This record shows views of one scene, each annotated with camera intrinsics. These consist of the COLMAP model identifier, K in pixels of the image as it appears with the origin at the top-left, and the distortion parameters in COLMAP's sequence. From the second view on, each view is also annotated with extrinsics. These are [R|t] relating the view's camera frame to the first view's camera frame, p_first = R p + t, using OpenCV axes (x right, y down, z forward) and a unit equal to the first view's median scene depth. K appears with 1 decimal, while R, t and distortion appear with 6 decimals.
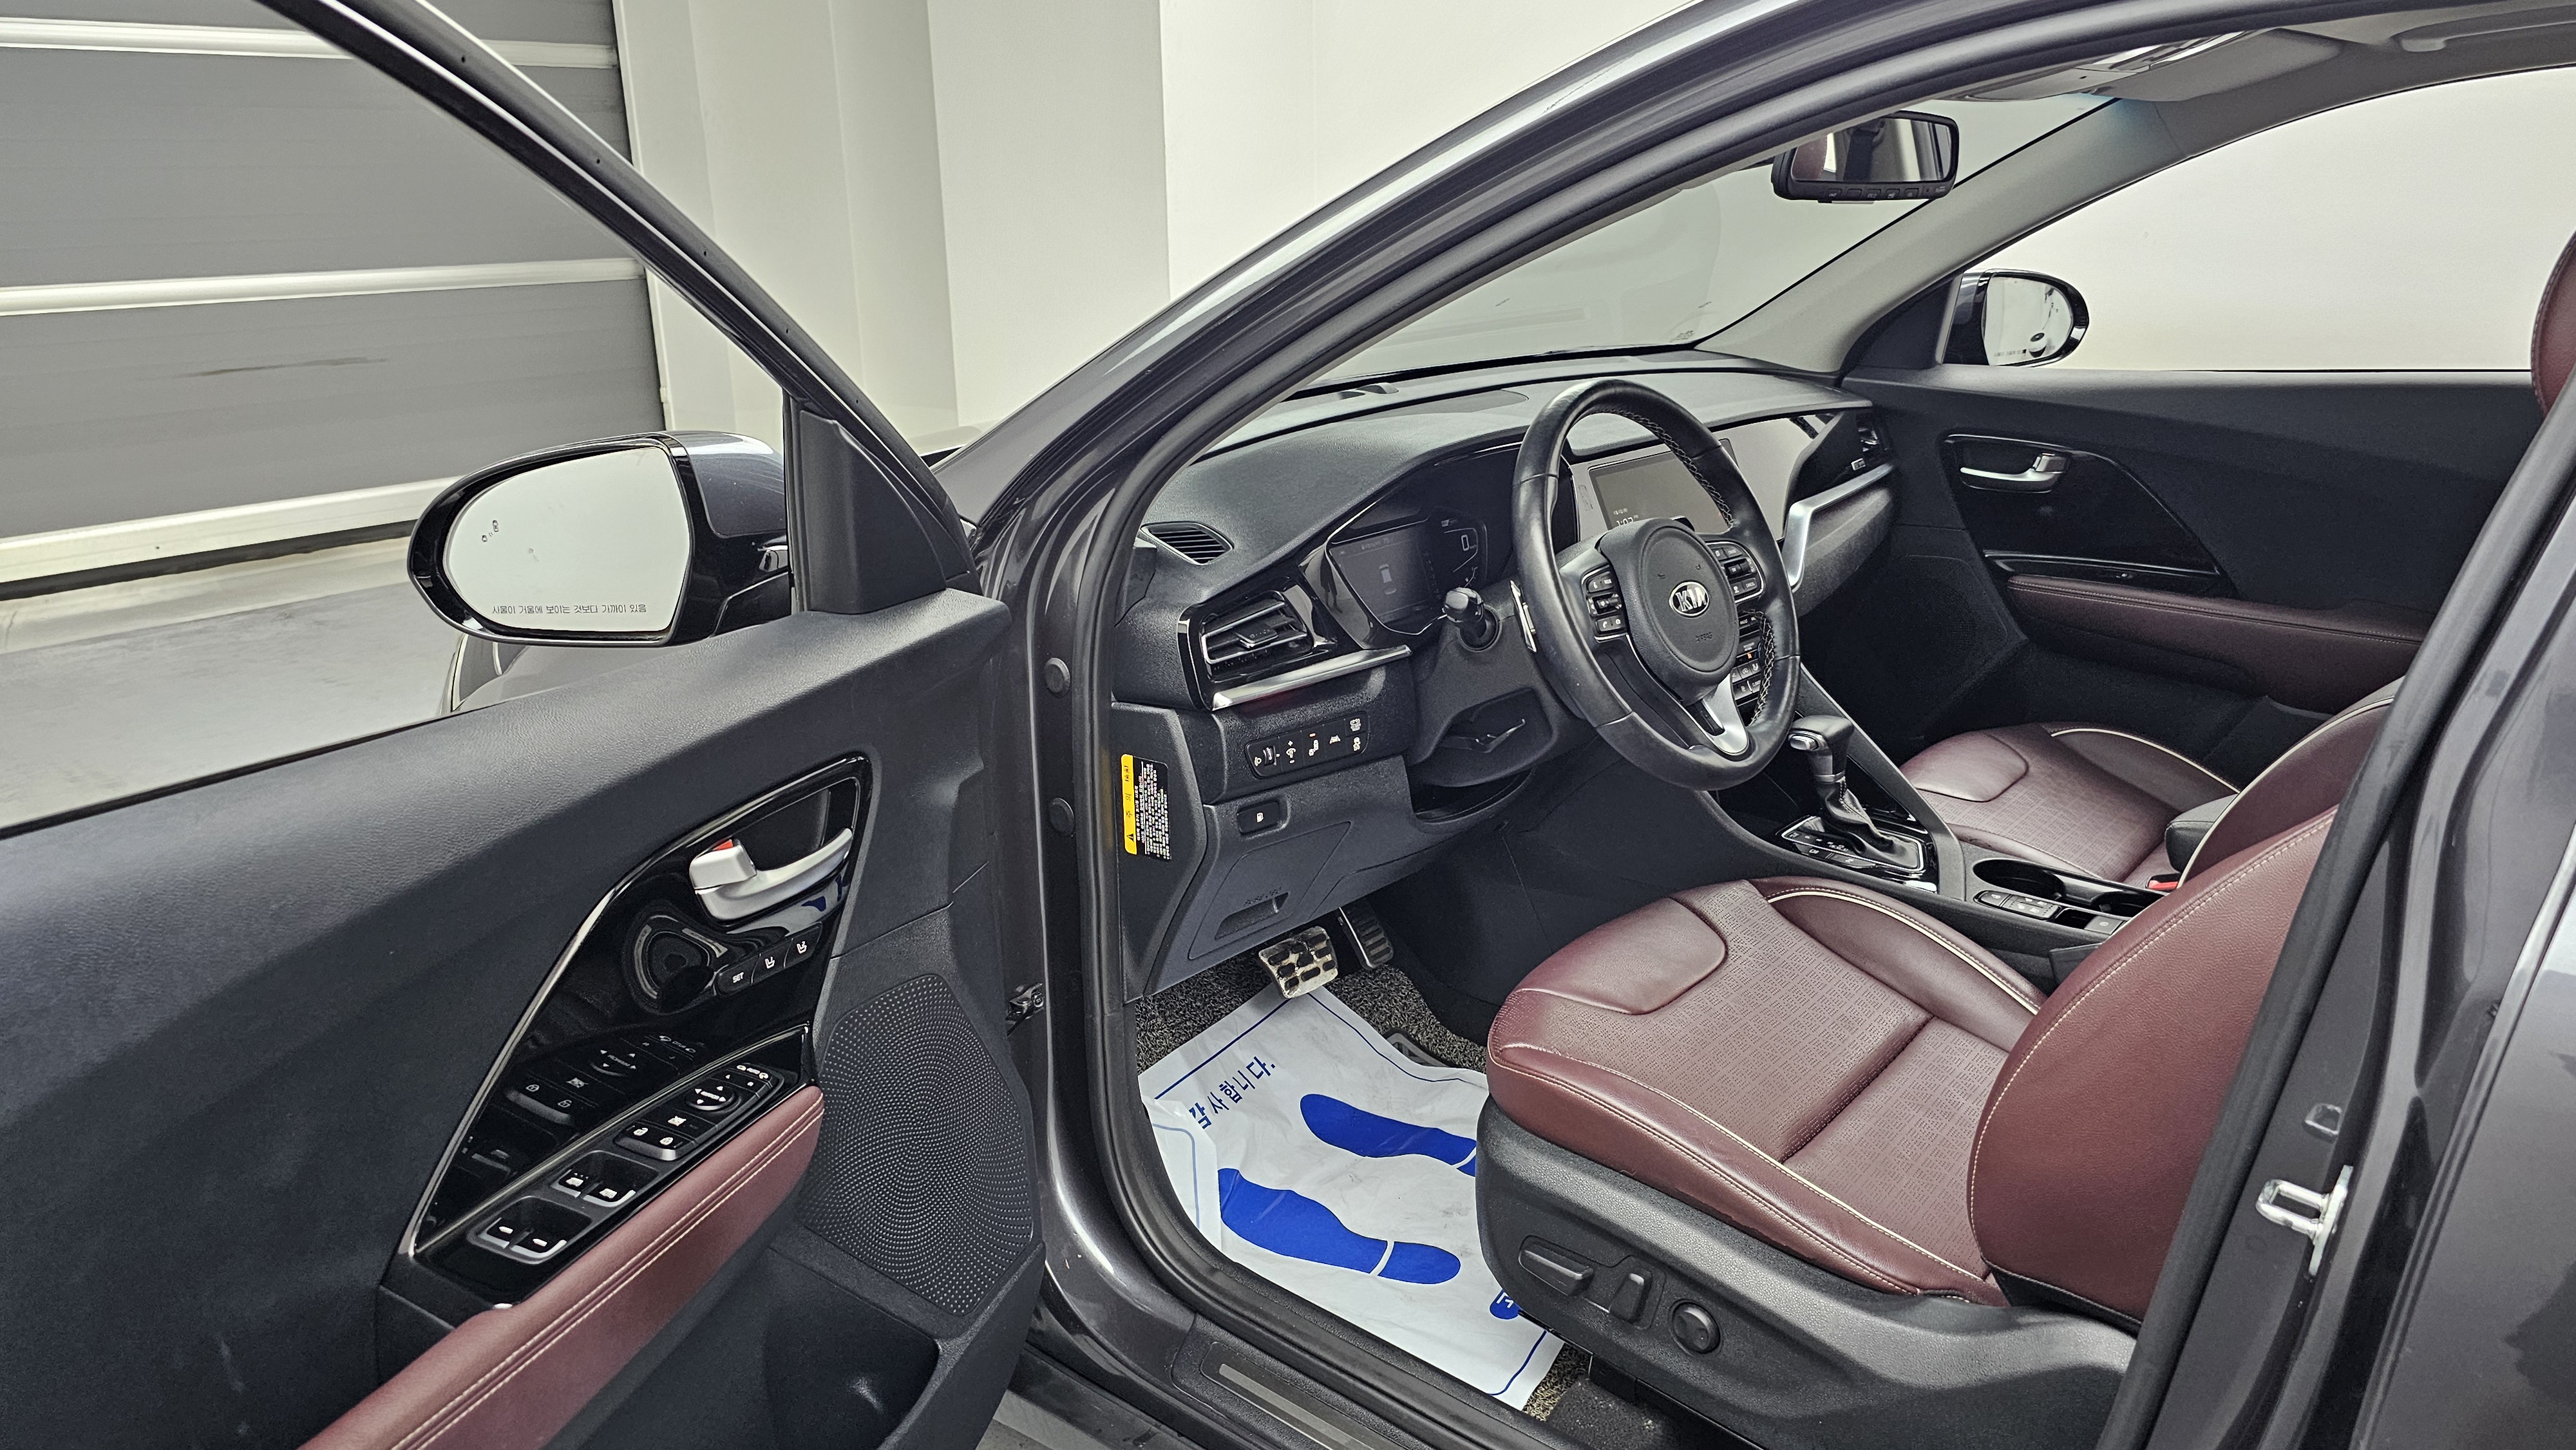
lens RADIAL K [[1808.3, 0, 1285.7], [0, 1808.3, 724.7], [0, 0, 1]] dist [0.063676, -0.065721]
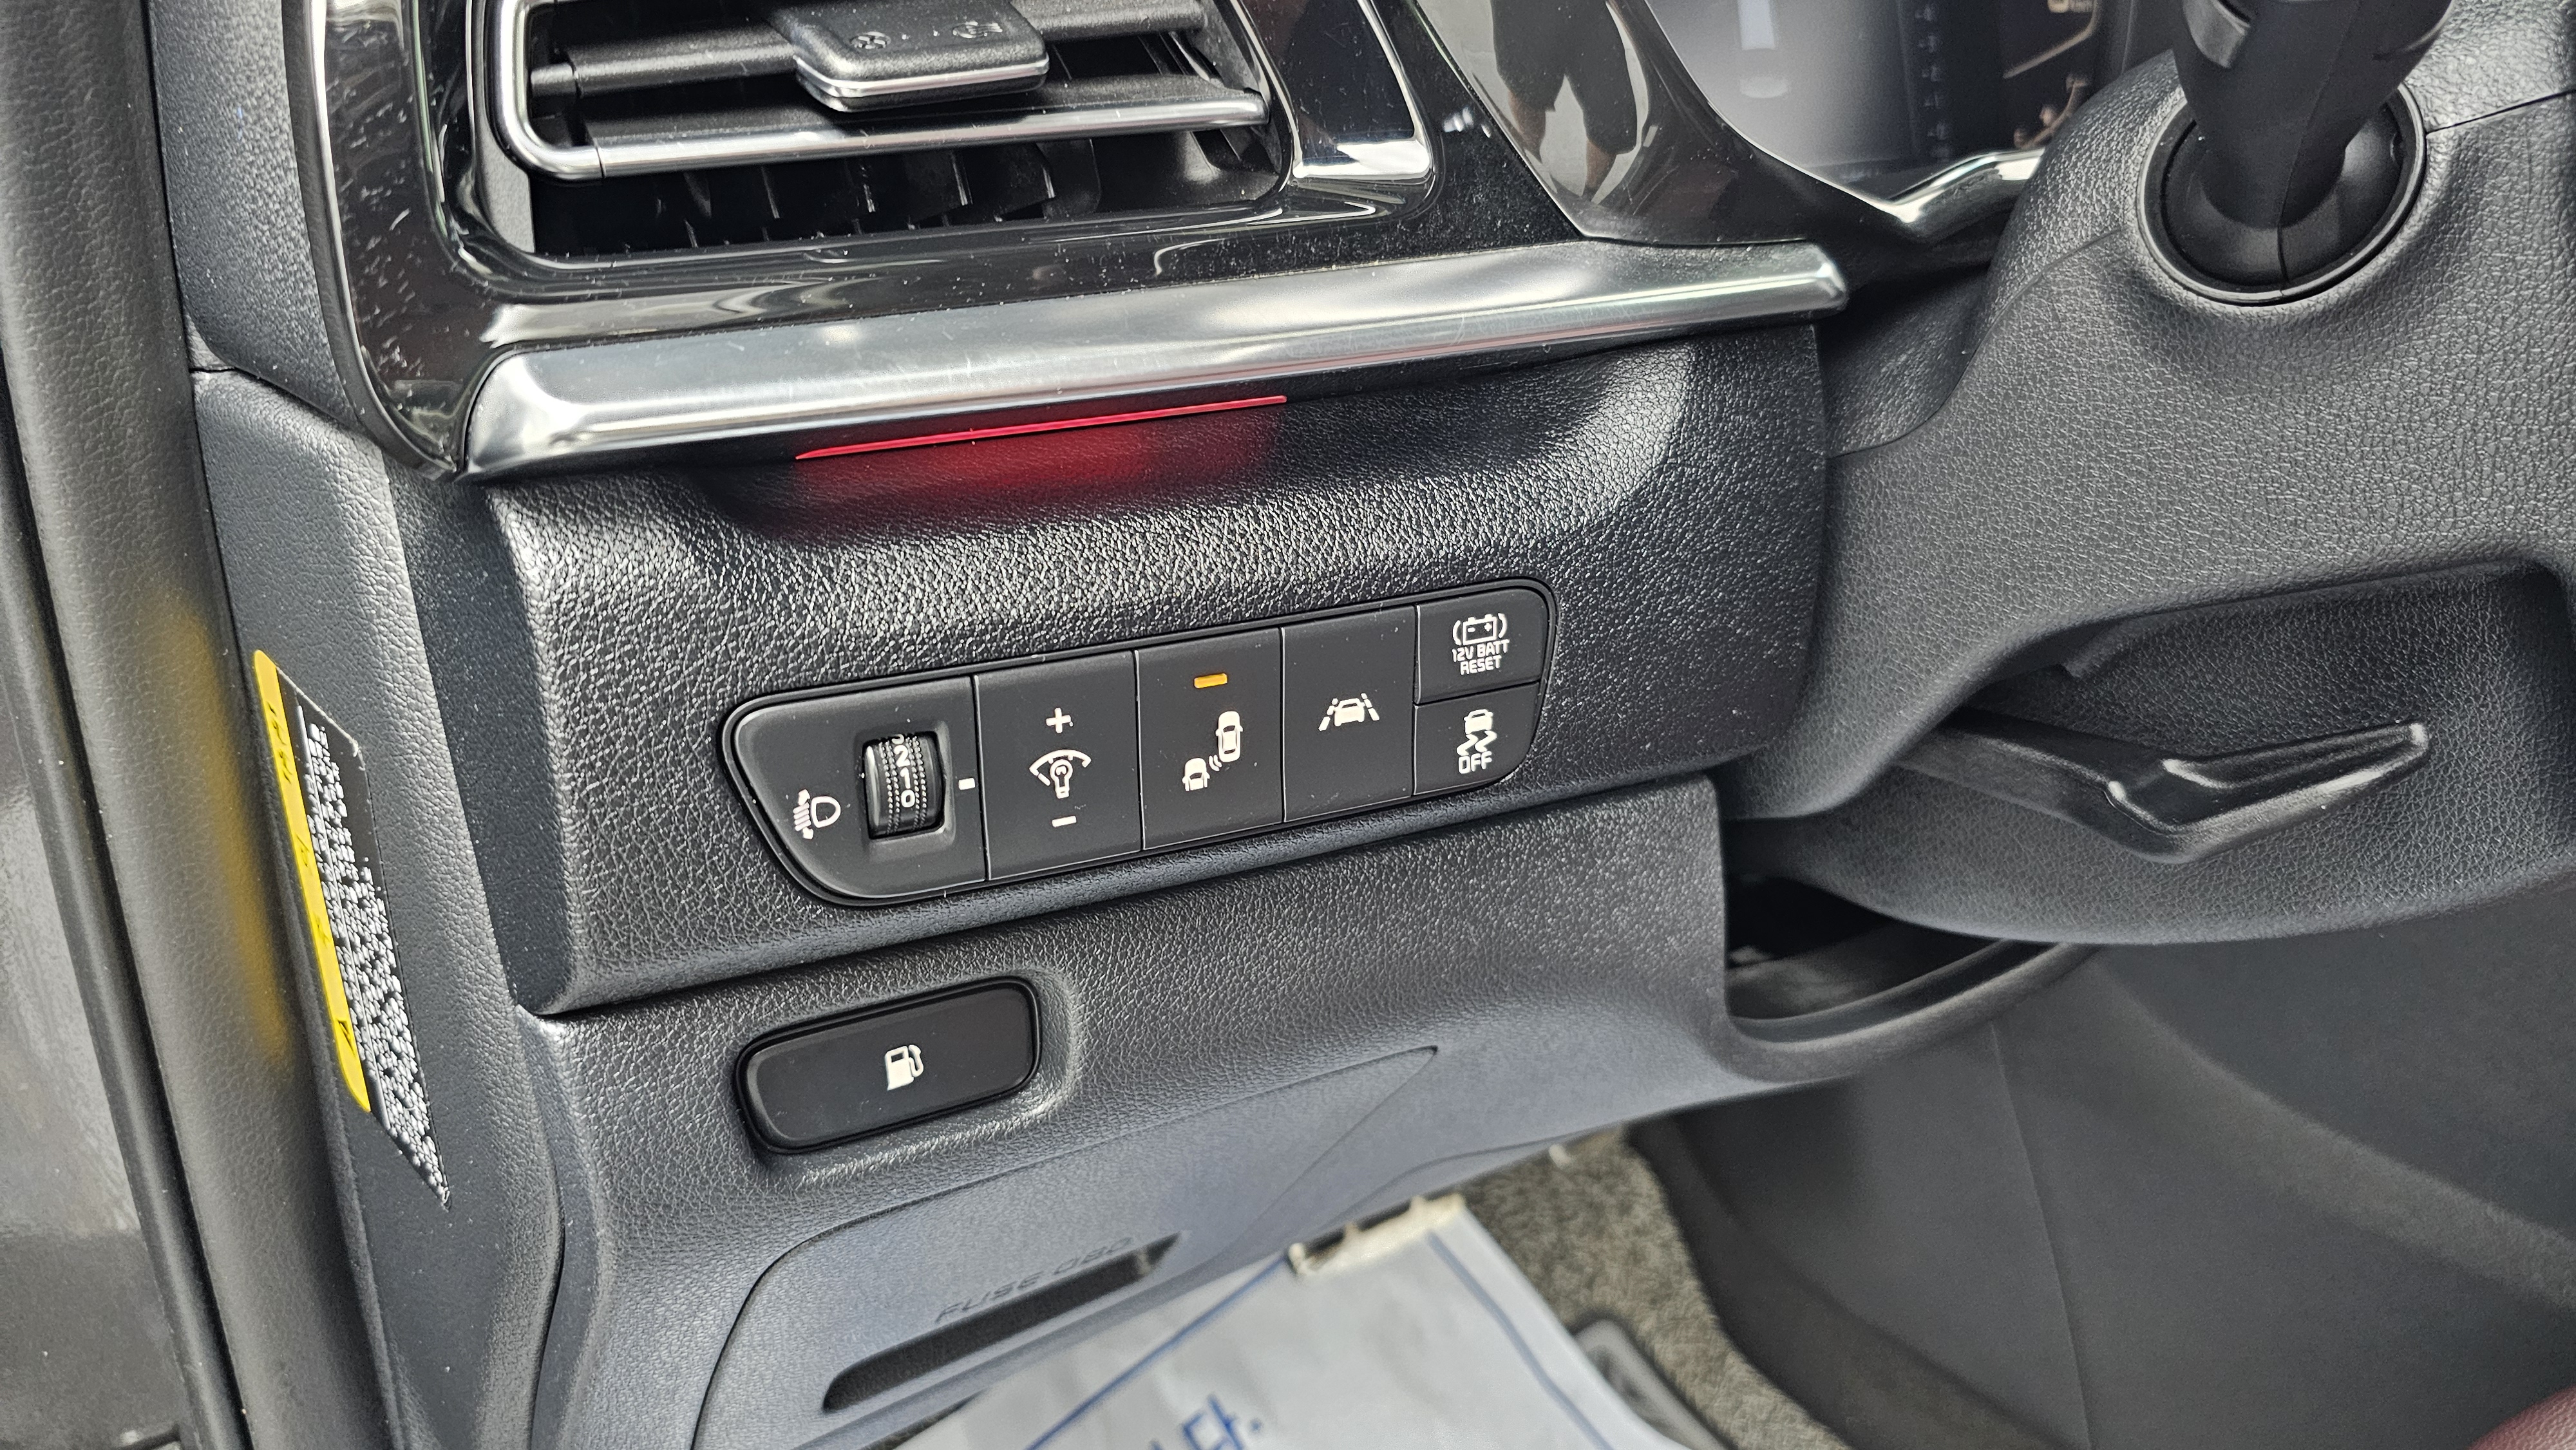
lens RADIAL K [[1808.3, 0, 1295.6], [0, 1808.3, 731.9], [0, 0, 1]] dist [0.063676, -0.065721]
pose [[0.978776, 0.139441, -0.150178, 0.048928], [-0.117304, 0.982101, 0.147367, -0.015822], [0.168039, -0.126623, 0.977614, 0.813318]]
